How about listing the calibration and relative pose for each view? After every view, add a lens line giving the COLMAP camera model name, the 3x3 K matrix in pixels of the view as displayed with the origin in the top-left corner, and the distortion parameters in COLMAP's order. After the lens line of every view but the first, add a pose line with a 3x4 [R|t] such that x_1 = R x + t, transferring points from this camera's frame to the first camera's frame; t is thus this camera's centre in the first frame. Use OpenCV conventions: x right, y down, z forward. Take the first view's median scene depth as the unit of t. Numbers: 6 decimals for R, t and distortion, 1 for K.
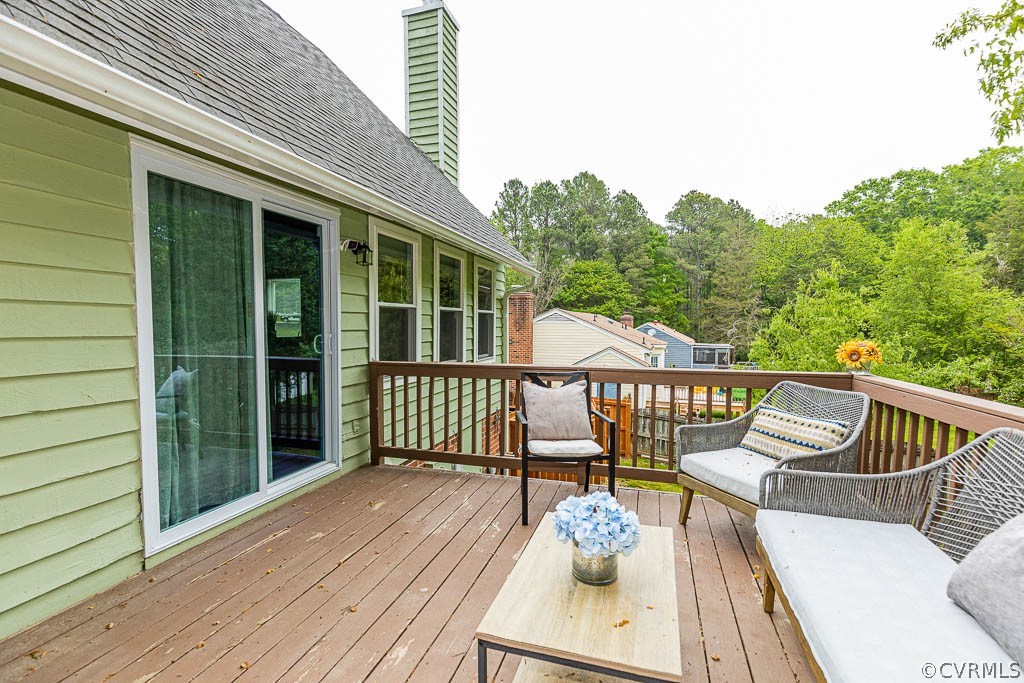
lens RADIAL K [[464.4, 0, 511.5], [0, 464.4, 339.3], [0, 0, 1]] dist [0.008945, -0.001793]
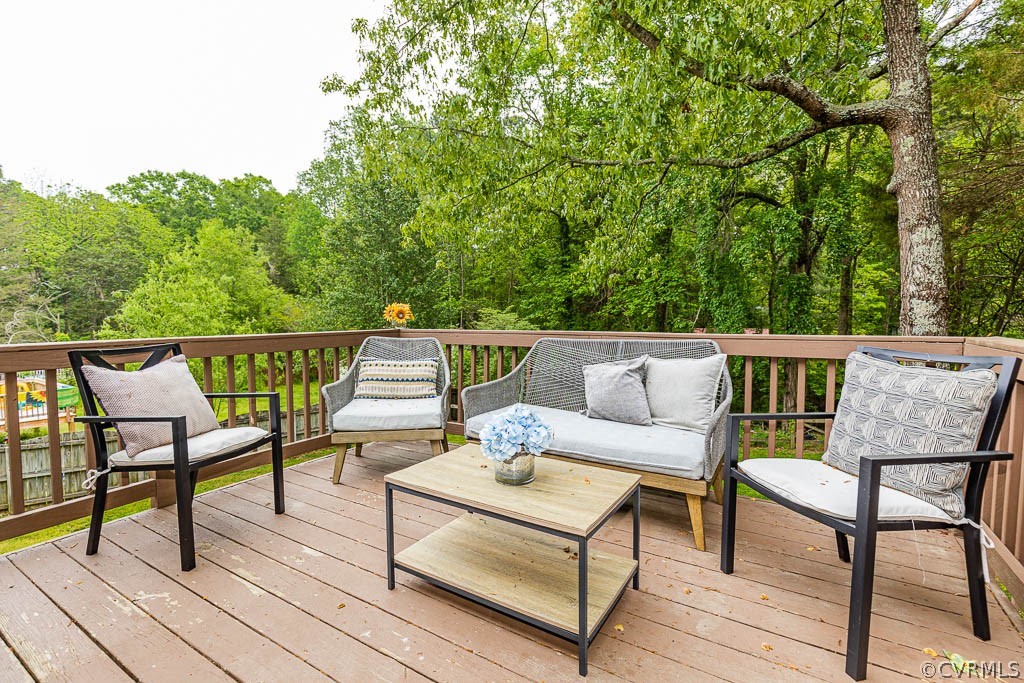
lens RADIAL K [[464.4, 0, 511.1], [0, 464.4, 342.4], [0, 0, 1]] dist [0.008945, -0.001793]
pose [[0.258377, -0.060883, 0.964124, -0.038461], [0.041283, 0.997796, 0.051946, 0.005000], [-0.965162, 0.026380, 0.260321, 0.030788]]
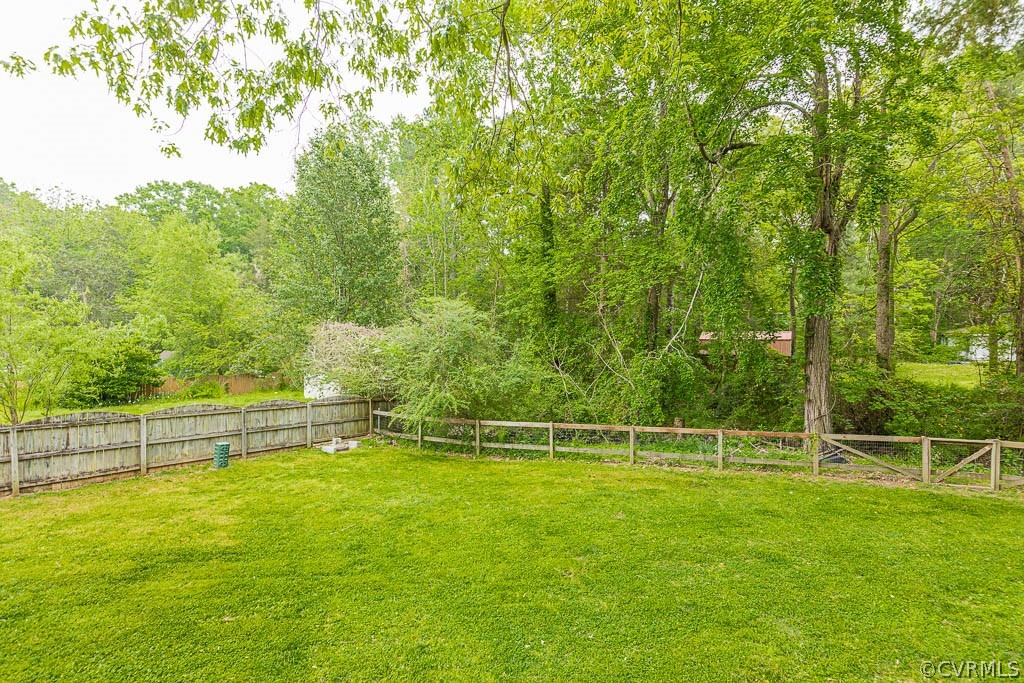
lens RADIAL K [[464.4, 0, 509.7], [0, 464.4, 339.5], [0, 0, 1]] dist [0.008945, -0.001793]
pose [[0.312380, -0.019285, 0.949761, 0.082986], [0.038680, 0.999223, 0.007567, 0.036172], [-0.949169, 0.034373, 0.312883, -0.013959]]
